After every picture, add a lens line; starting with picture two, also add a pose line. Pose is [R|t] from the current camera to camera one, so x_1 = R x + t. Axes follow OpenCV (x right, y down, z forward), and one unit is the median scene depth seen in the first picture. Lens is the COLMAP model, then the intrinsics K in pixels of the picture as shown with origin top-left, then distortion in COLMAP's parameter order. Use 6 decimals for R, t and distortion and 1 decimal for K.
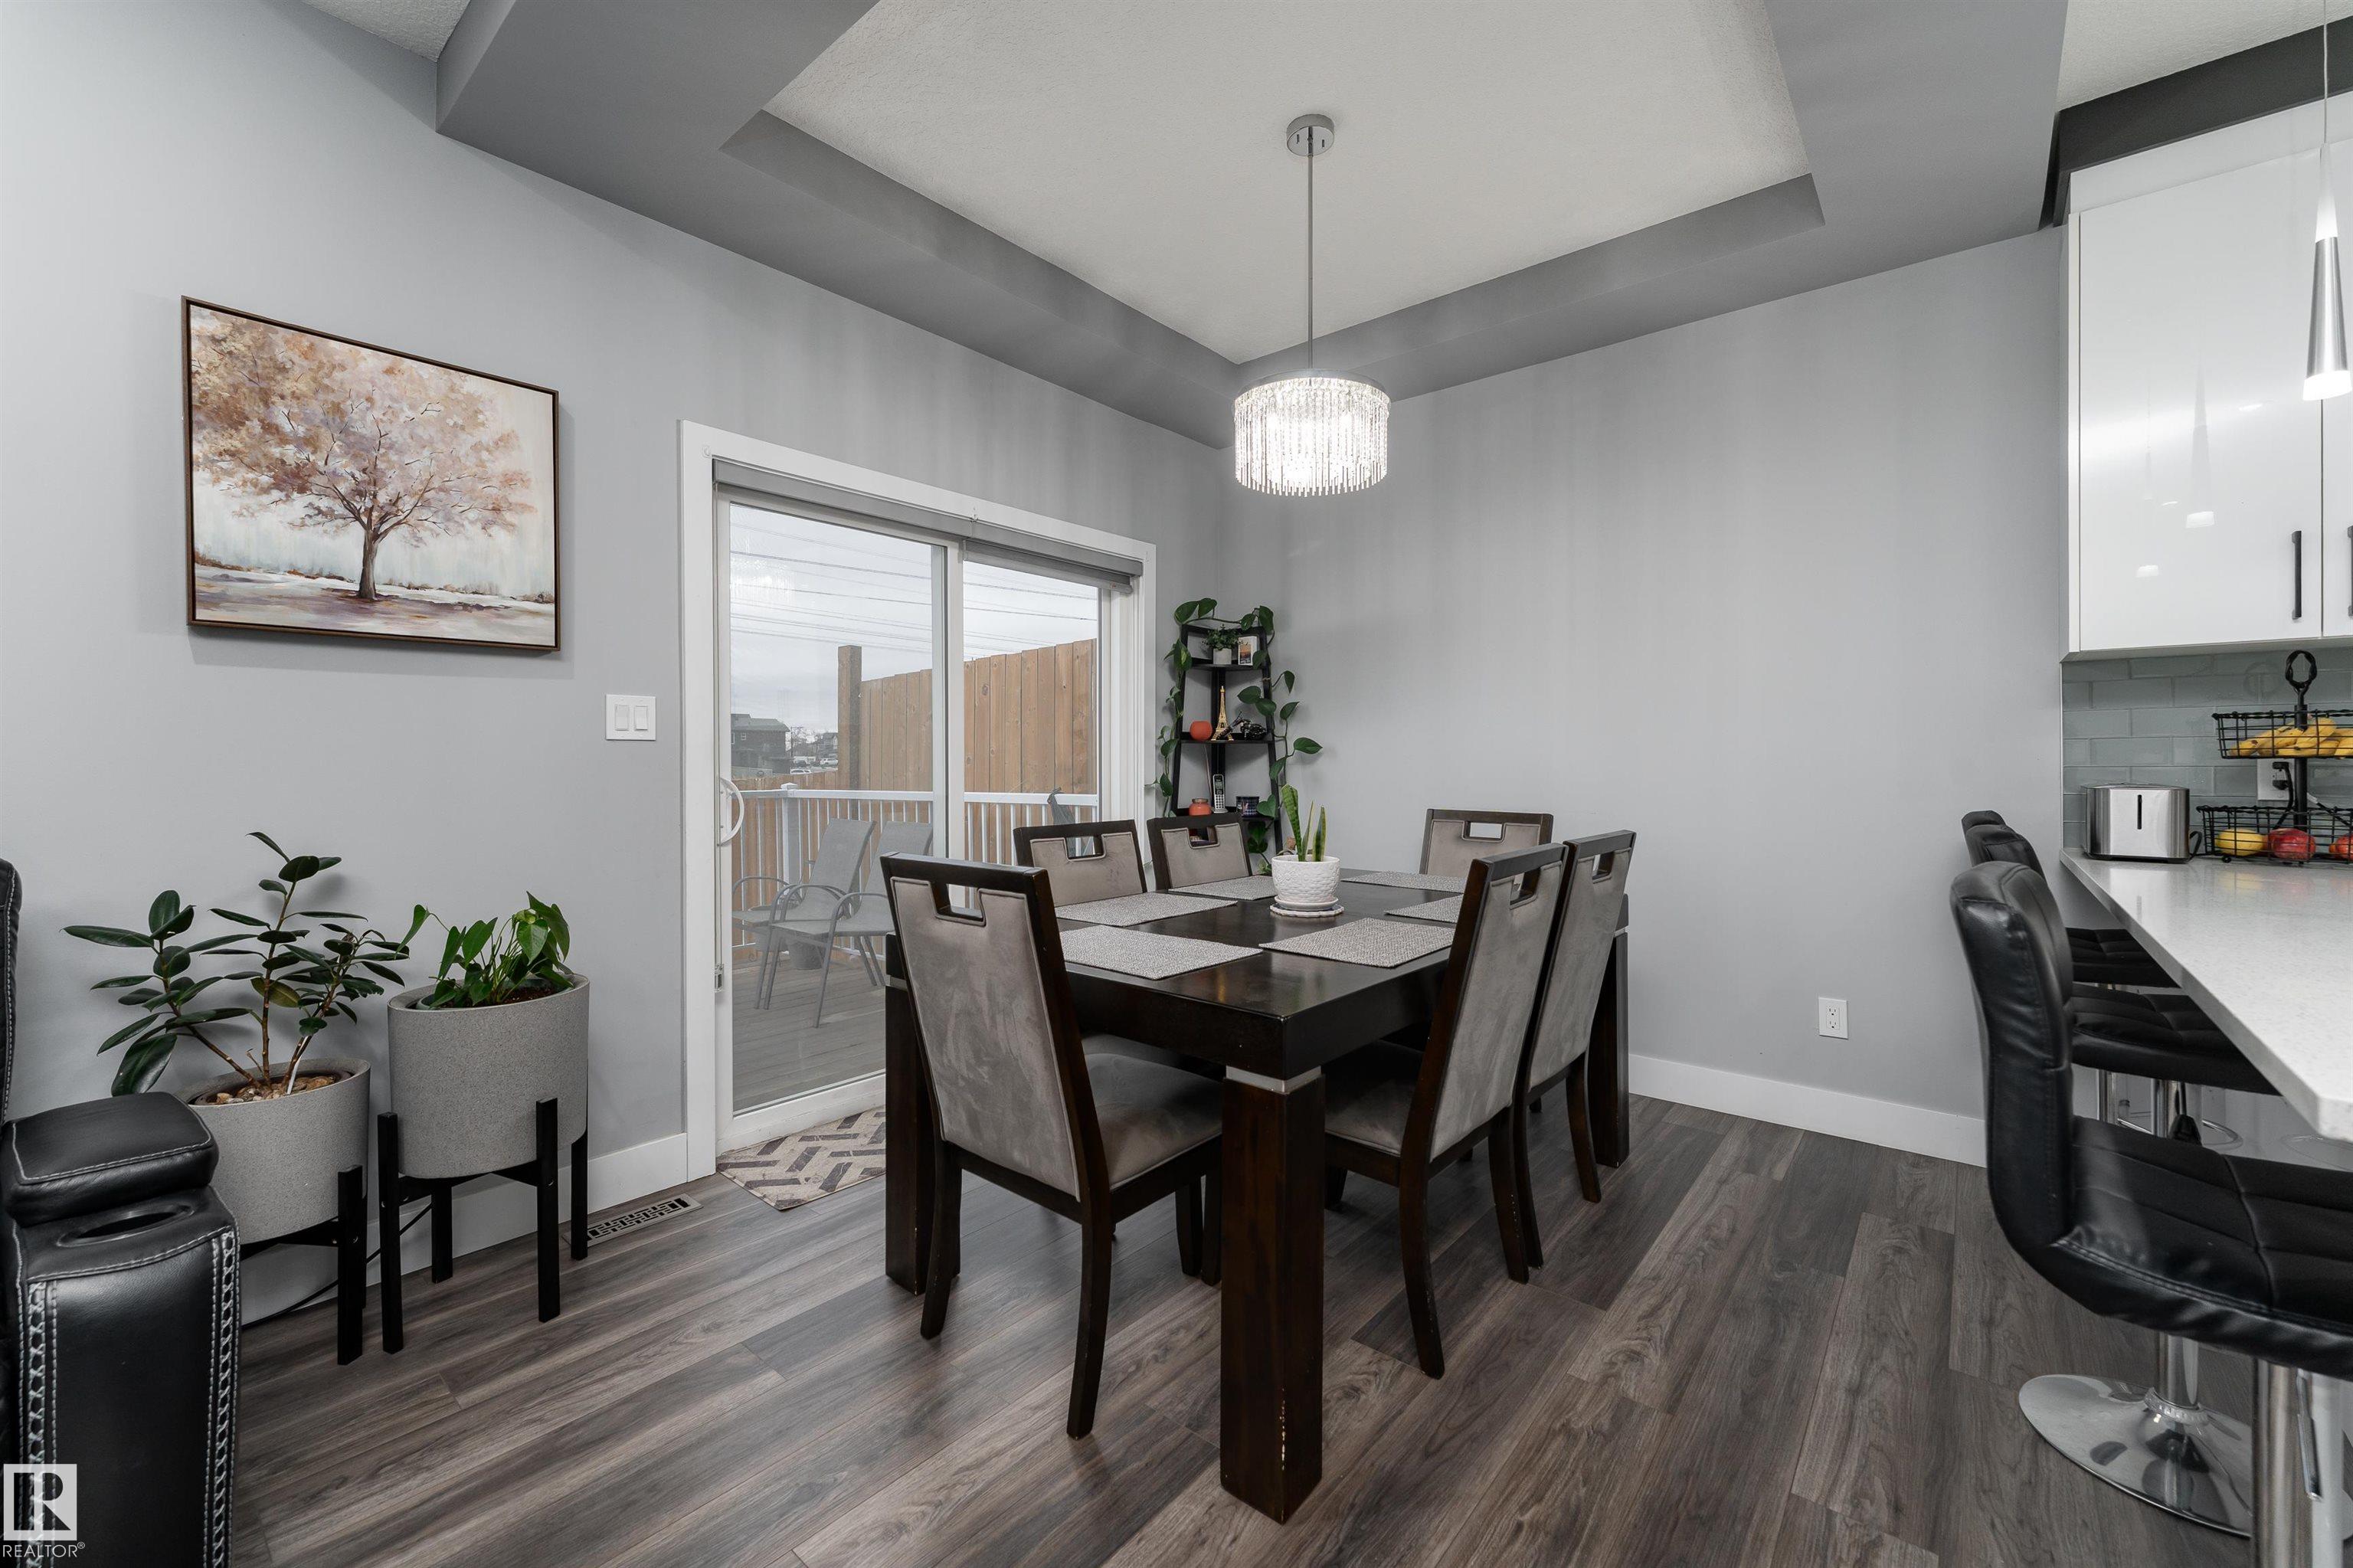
lens RADIAL K [[941.9, 0, 1166.8], [0, 941.9, 765.0], [0, 0, 1]] dist [0.002781, 0.000131]
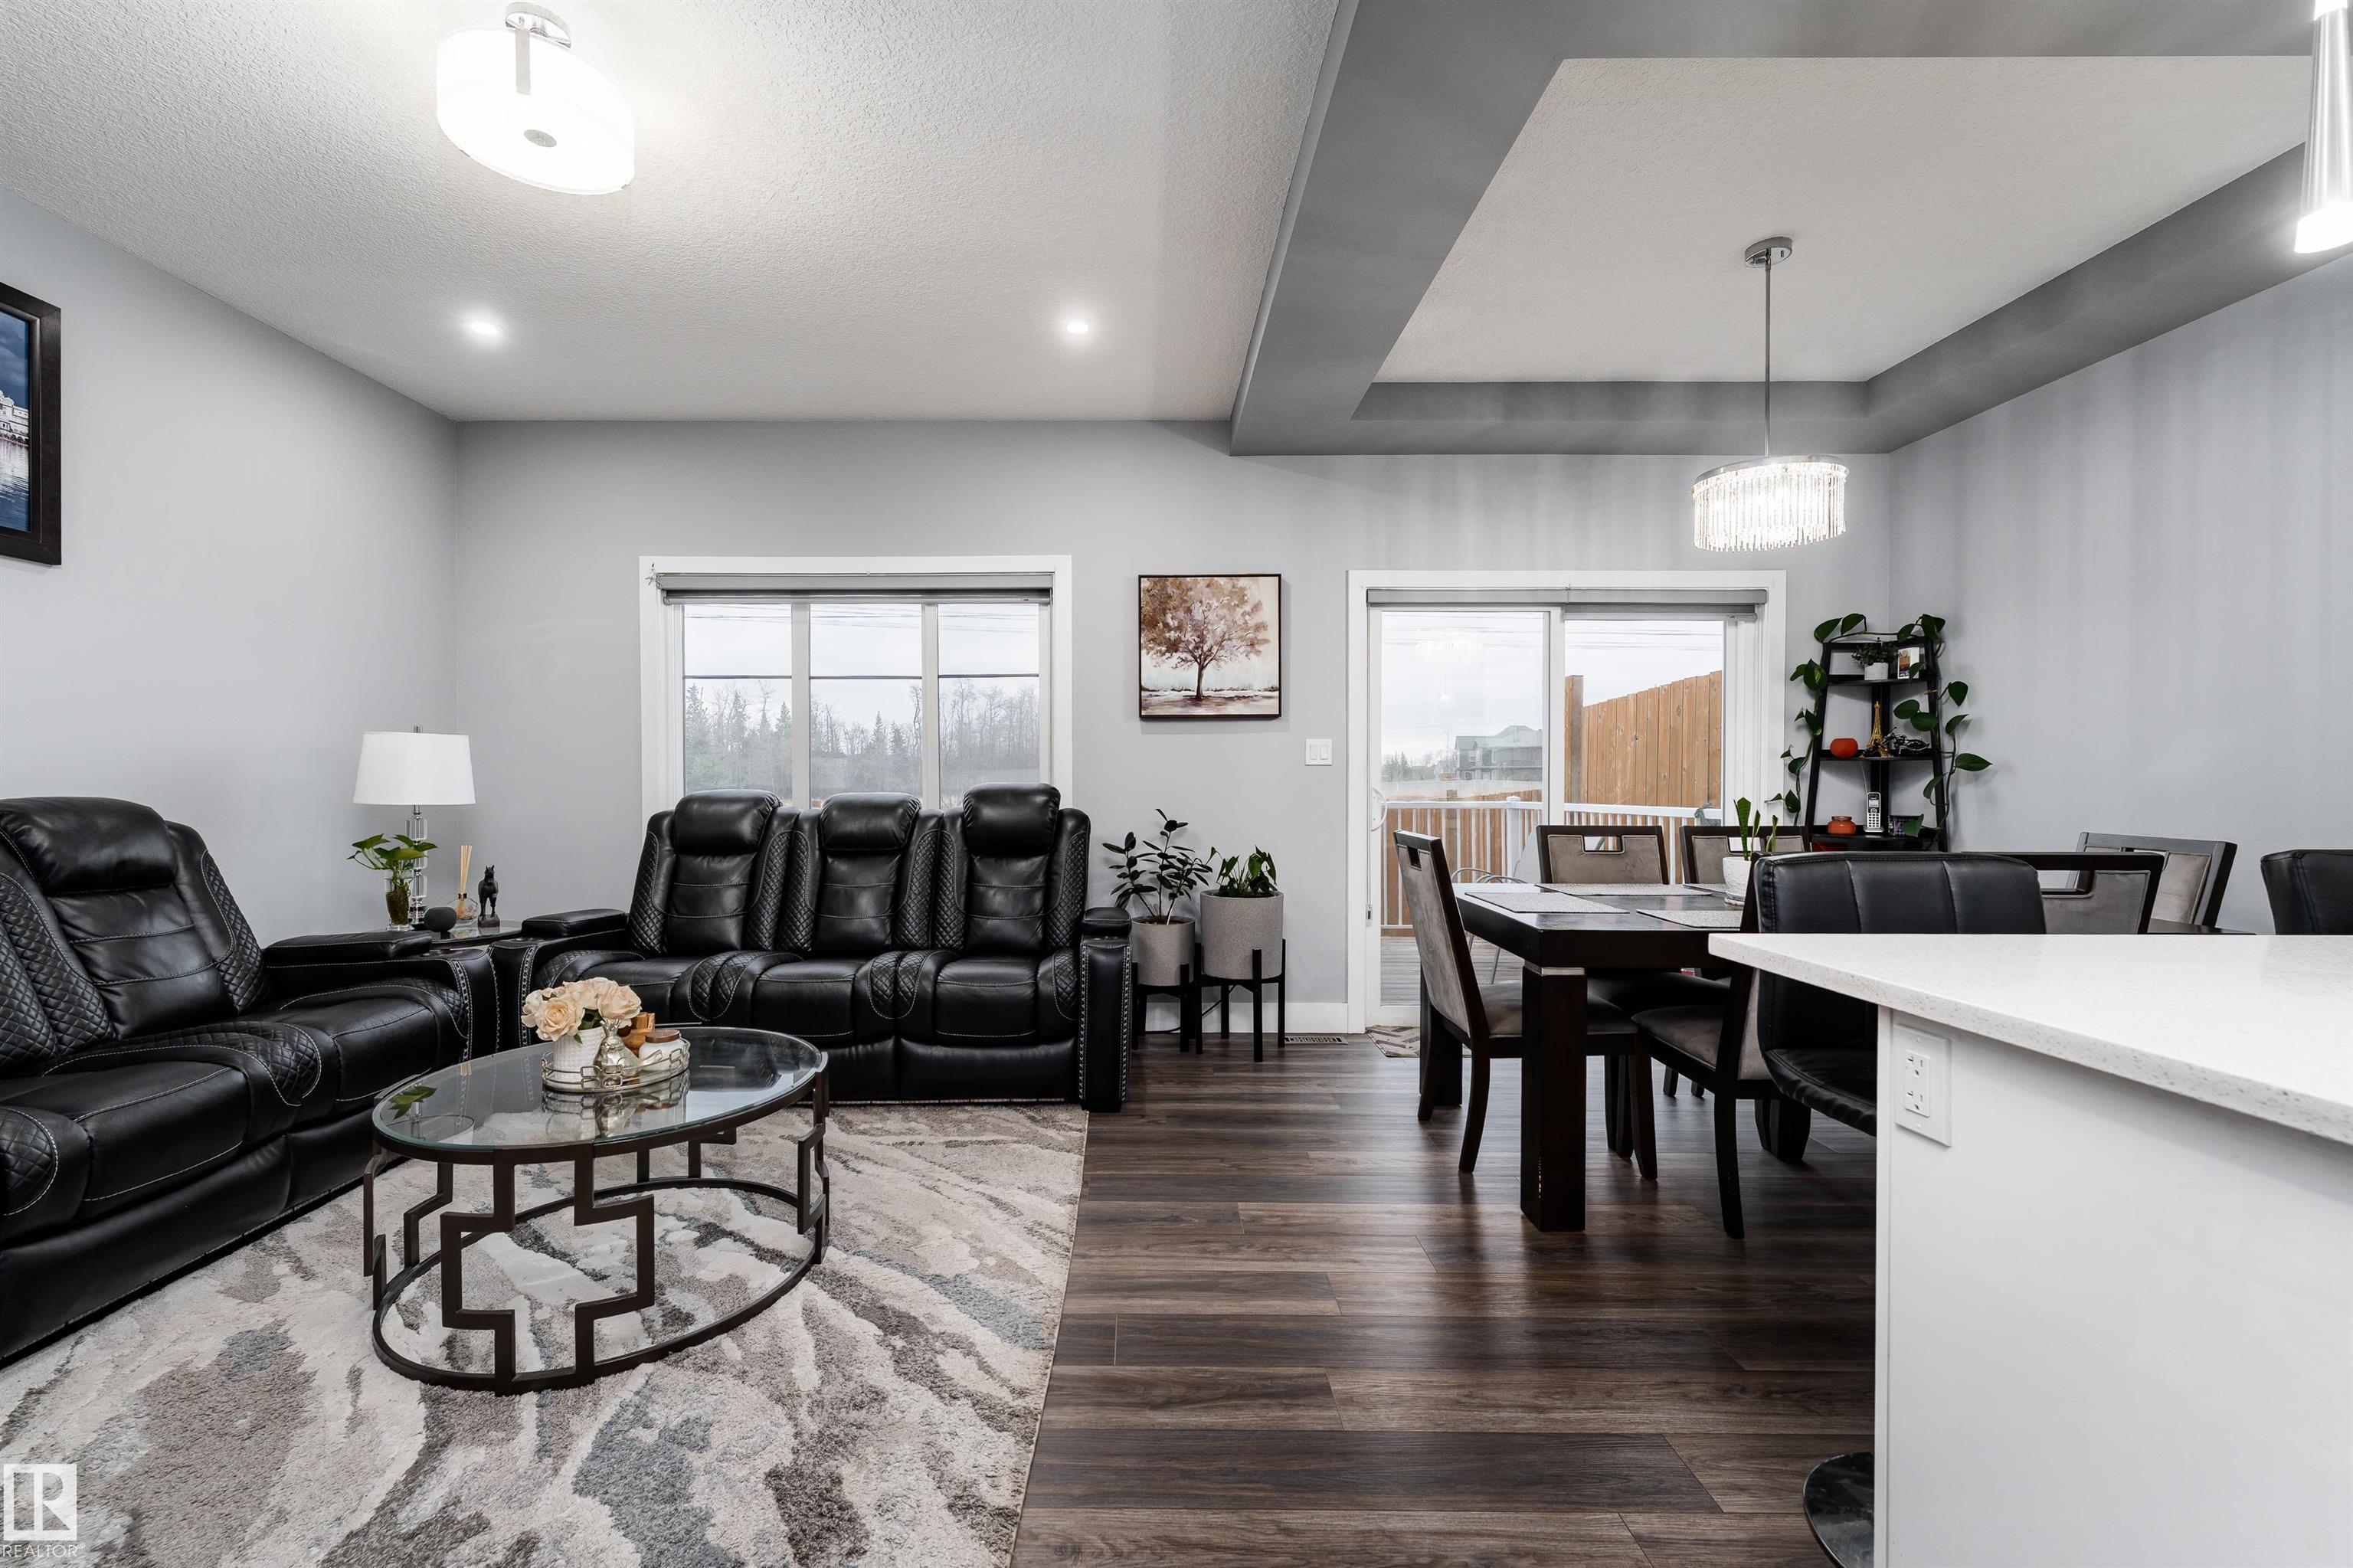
lens RADIAL K [[964.1, 0, 1134.1], [0, 964.1, 785.2], [0, 0, 1]] dist [0.001495, -0.000107]
pose [[0.643012, 0.007701, -0.765818, 0.582960], [-0.004885, 0.999970, 0.005954, 0.001206], [0.765841, -0.000087, 0.643030, -0.399828]]
